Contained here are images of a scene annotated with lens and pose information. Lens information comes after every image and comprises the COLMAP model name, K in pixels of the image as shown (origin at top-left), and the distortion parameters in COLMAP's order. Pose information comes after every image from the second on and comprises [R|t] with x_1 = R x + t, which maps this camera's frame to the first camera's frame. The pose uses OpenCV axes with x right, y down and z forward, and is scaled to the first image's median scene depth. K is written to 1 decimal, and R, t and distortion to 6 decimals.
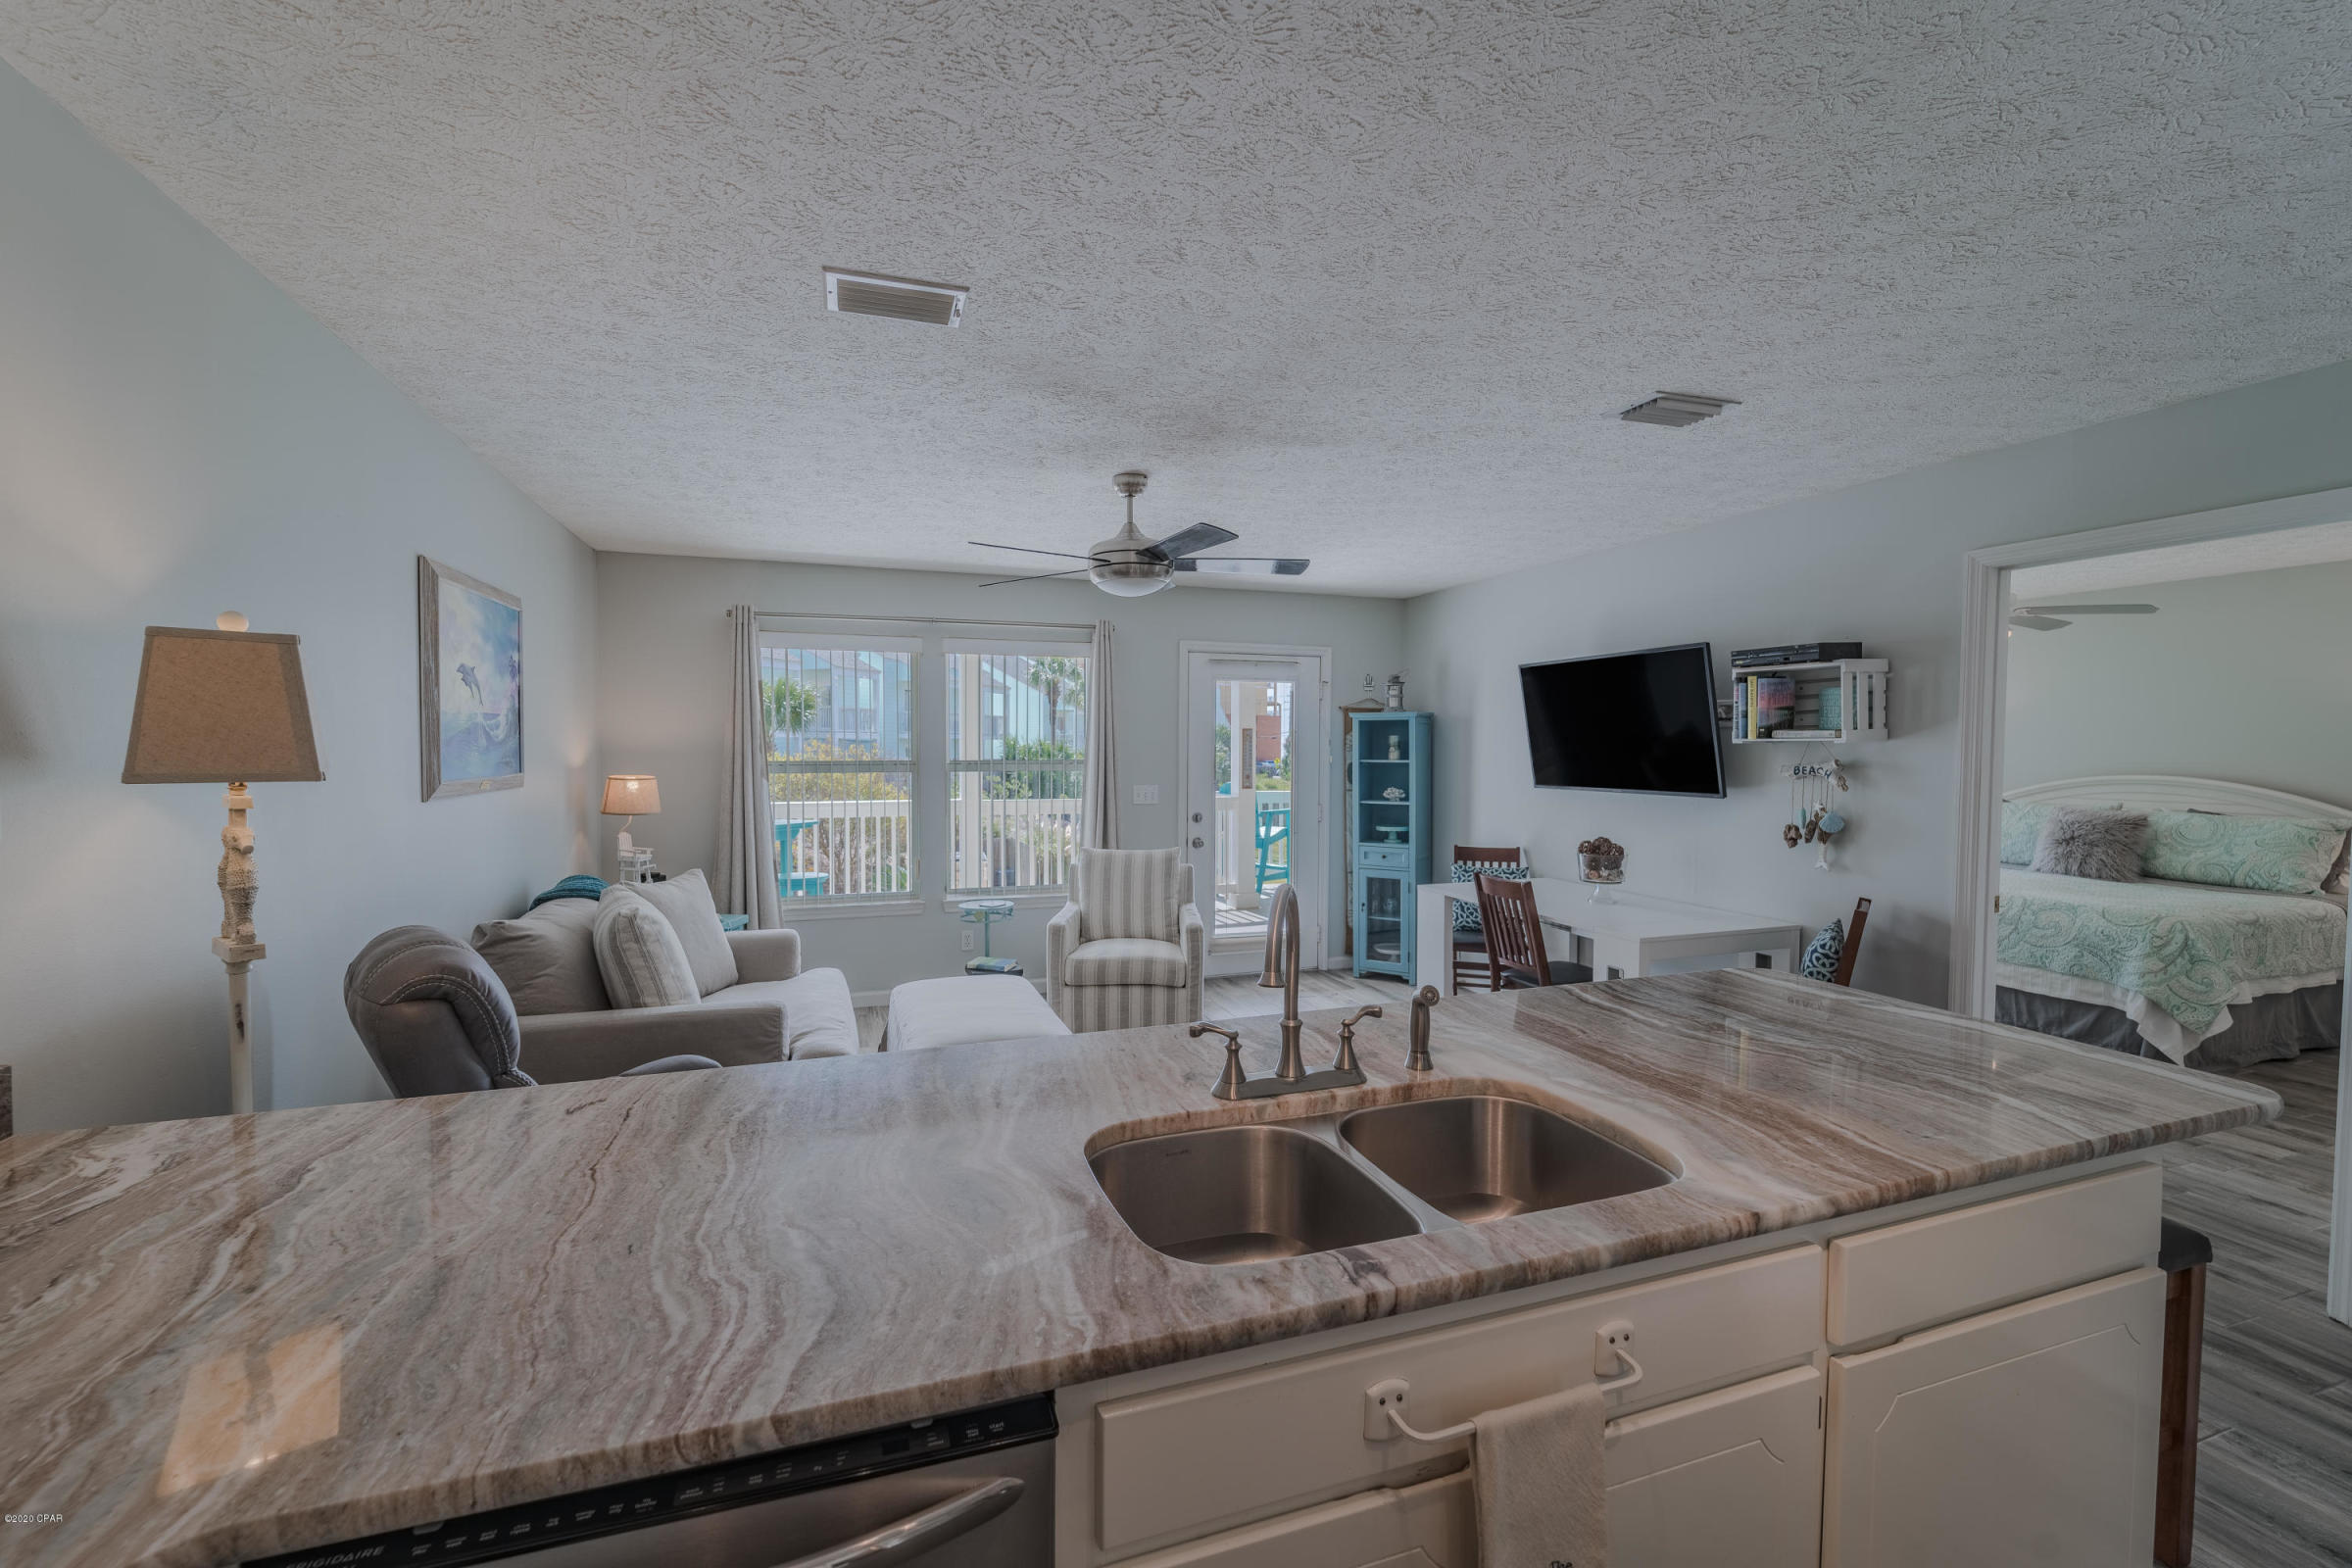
lens RADIAL K [[965.6, 0, 1151.5], [0, 965.6, 776.9], [0, 0, 1]] dist [0.000503, -0.001642]
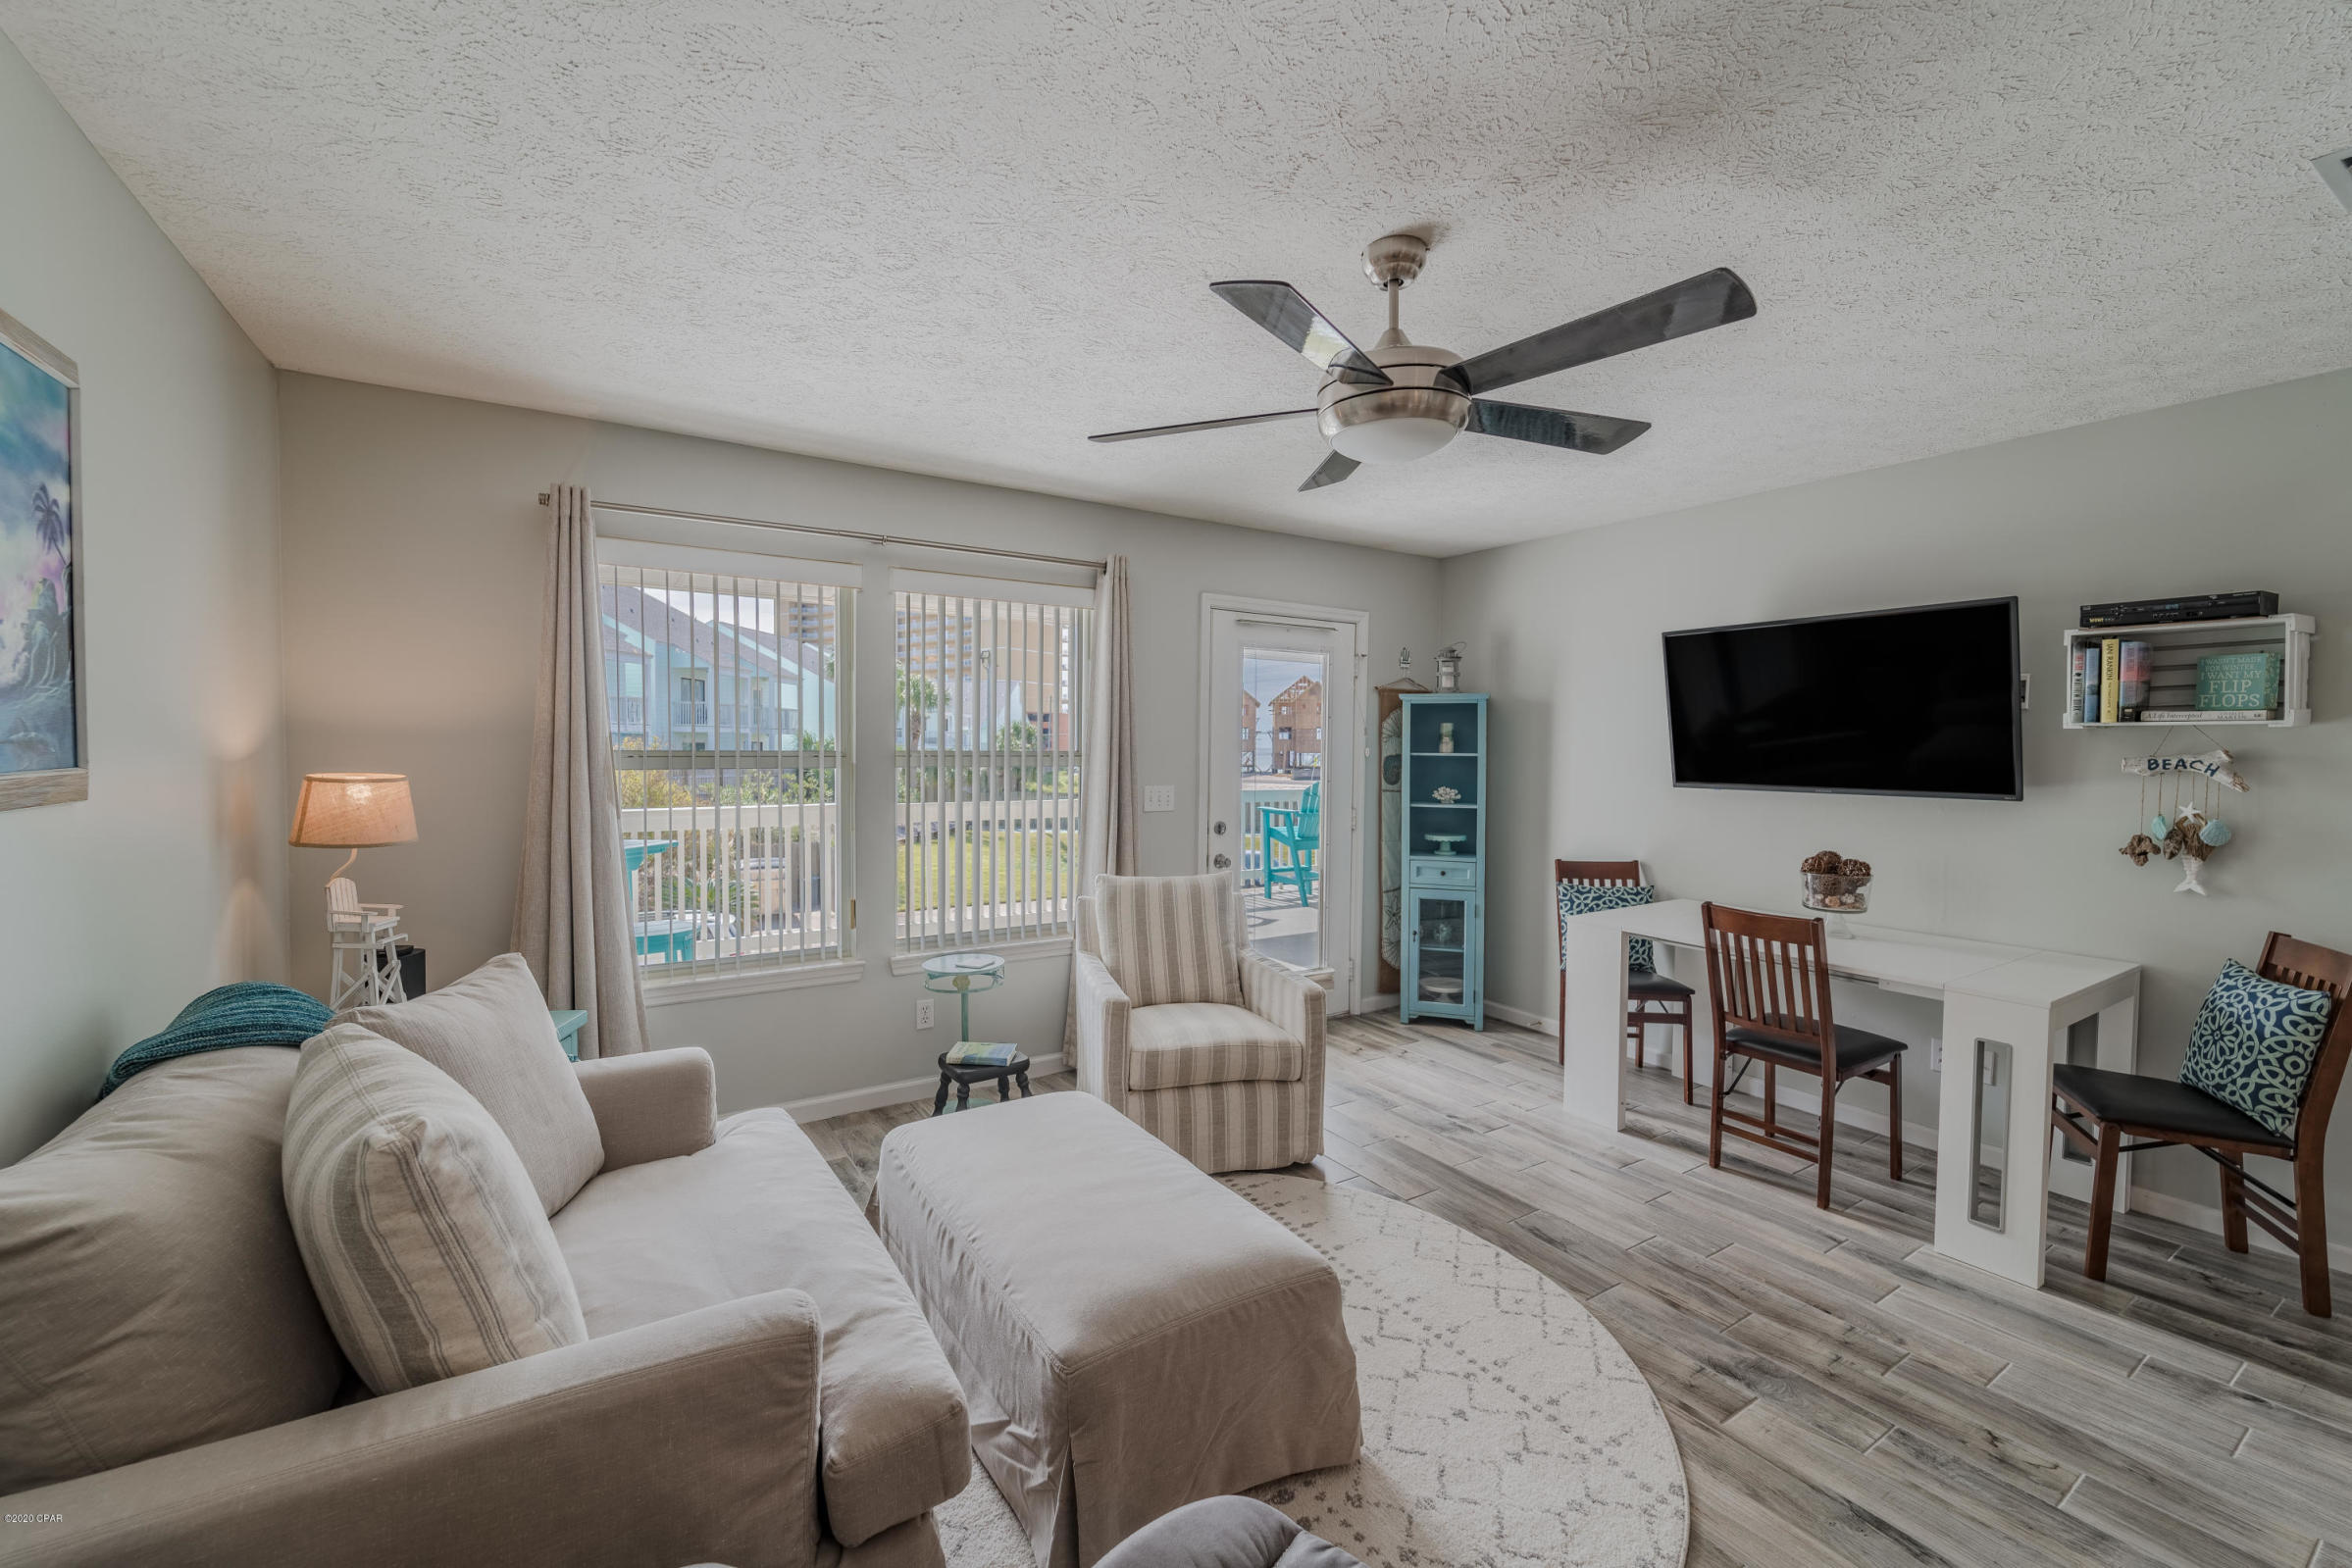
lens RADIAL K [[965.5, 0, 1182.6], [0, 965.5, 778.4], [0, 0, 1]] dist [0.000503, -0.001642]
pose [[0.972325, -0.002784, 0.233617, -0.206356], [0.001833, 0.999989, 0.004285, -0.000153], [-0.233627, -0.003738, 0.972319, 0.351338]]
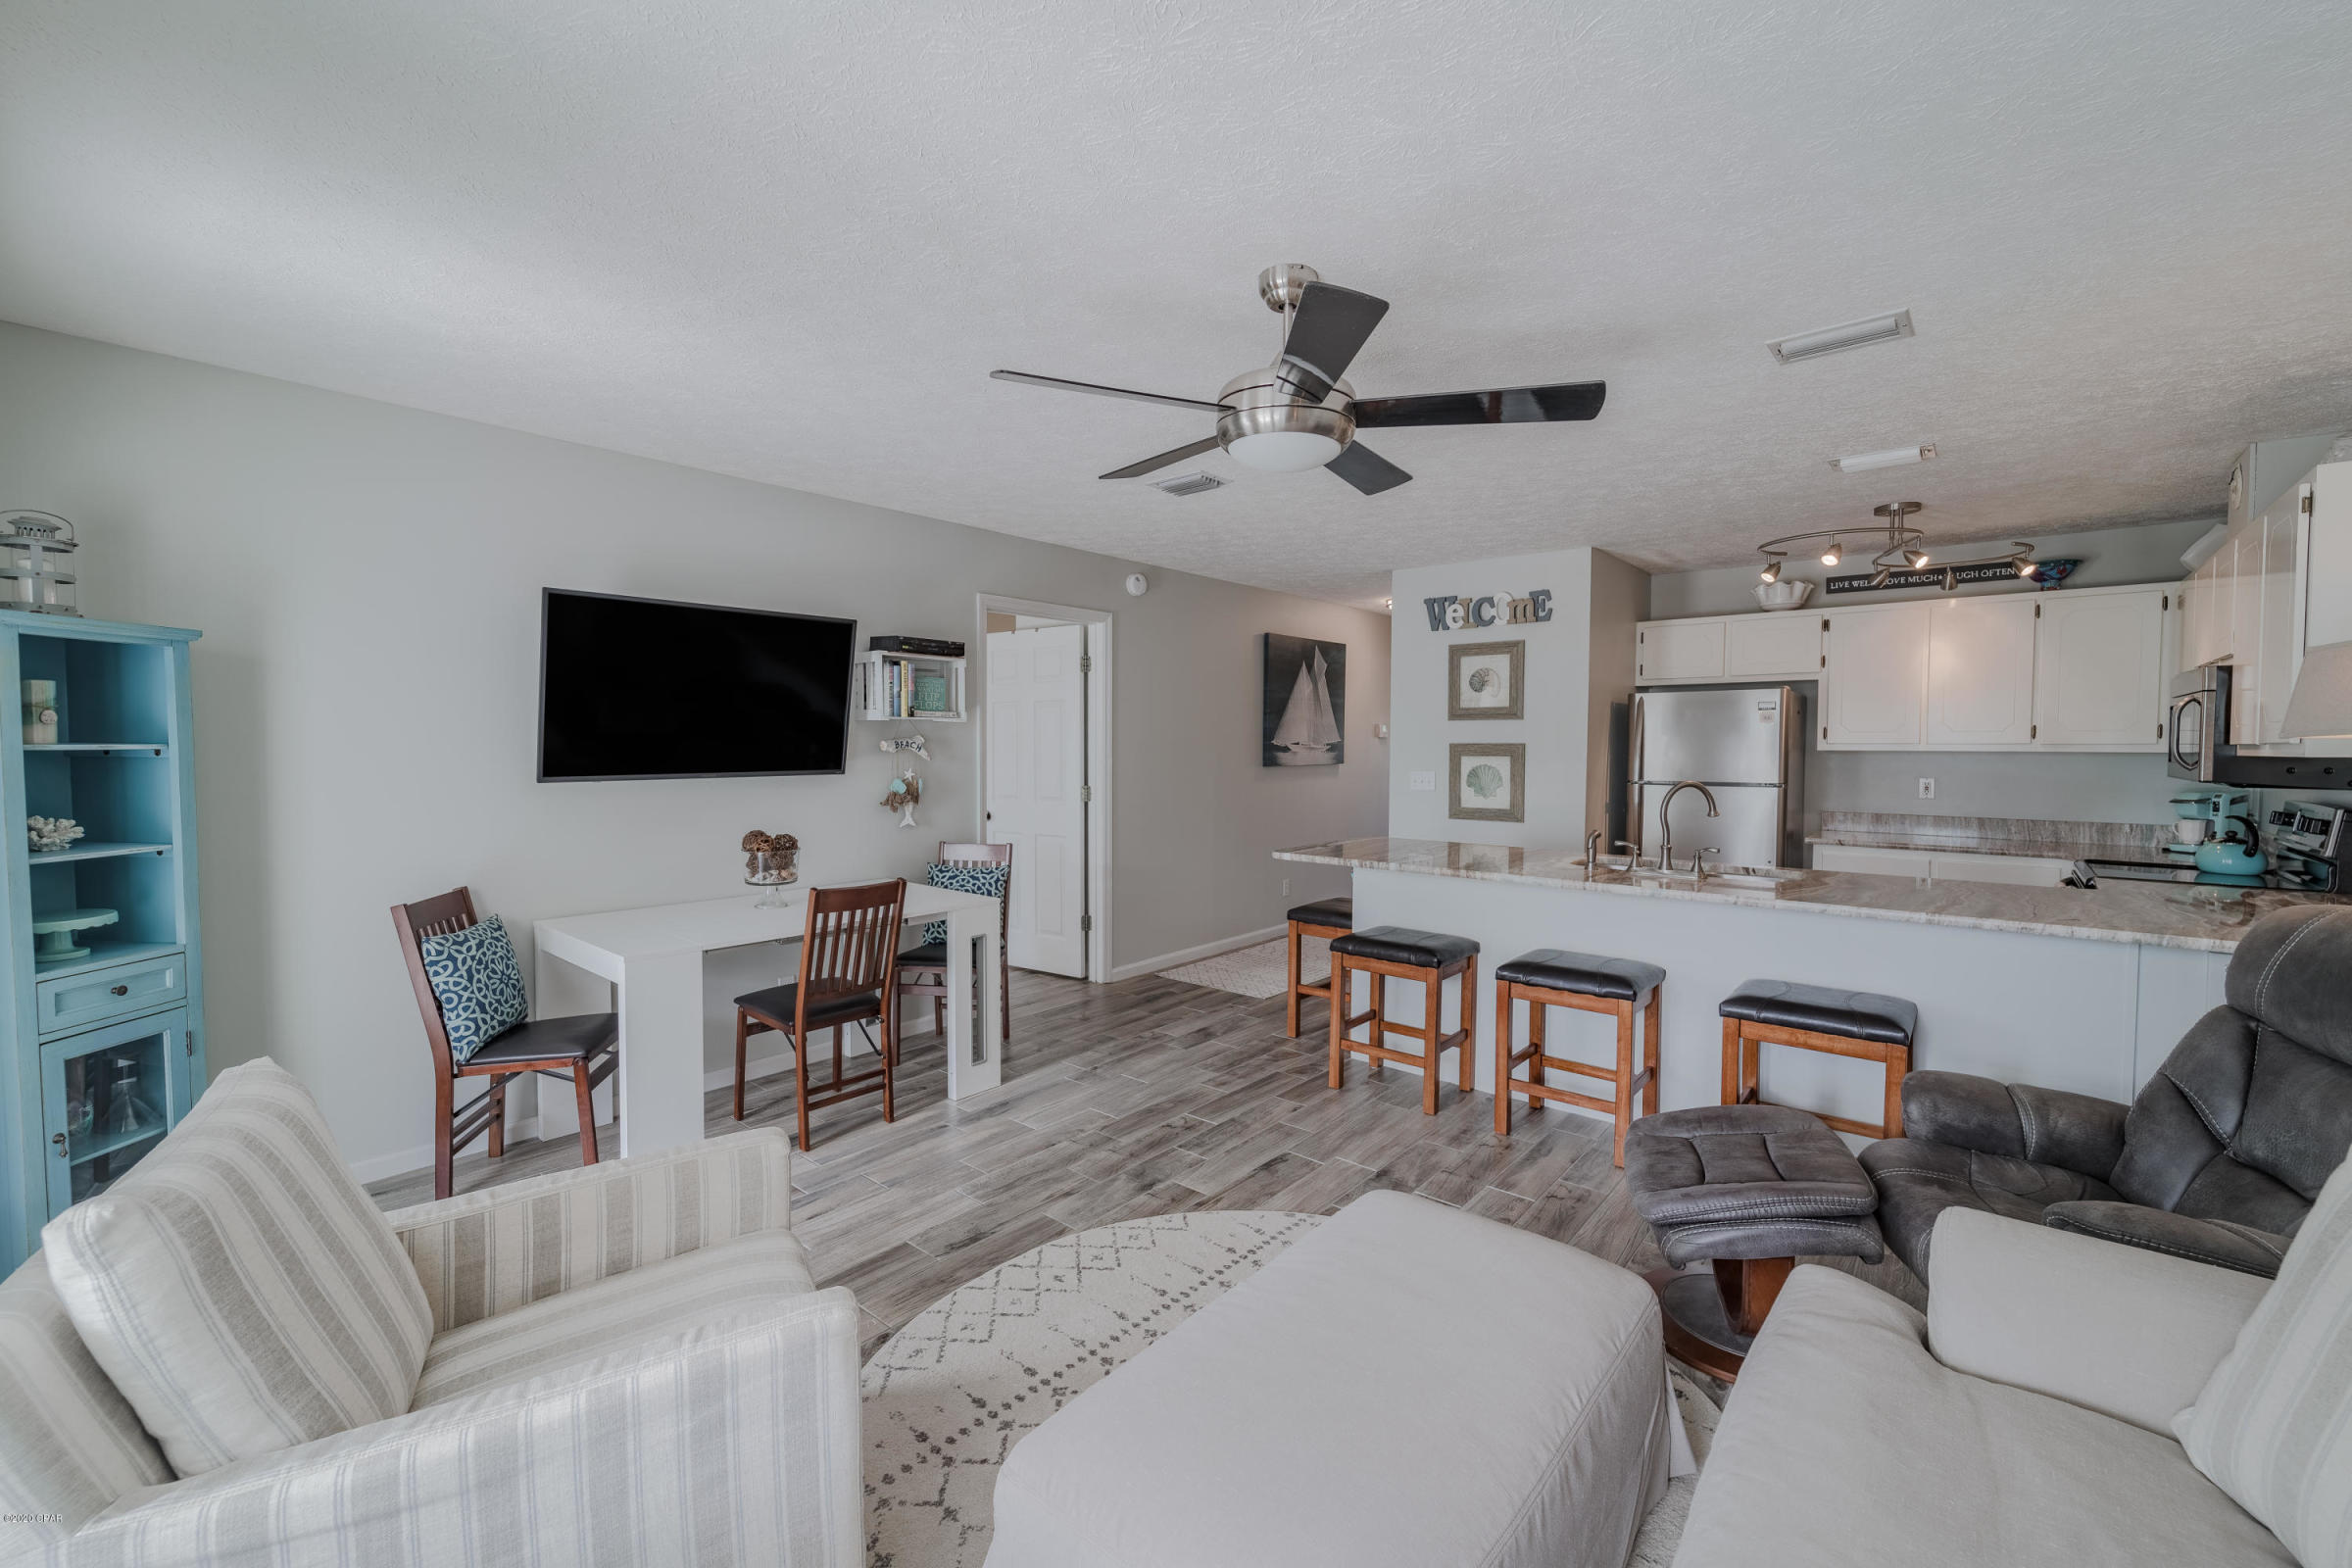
lens RADIAL K [[965.6, 0, 1165.0], [0, 965.6, 777.8], [0, 0, 1]] dist [0.000503, -0.001642]
pose [[-0.511065, -0.042575, 0.858487, -0.397339], [0.018635, 0.997989, 0.060587, -0.025168], [-0.859340, 0.046962, -0.509244, 1.056399]]
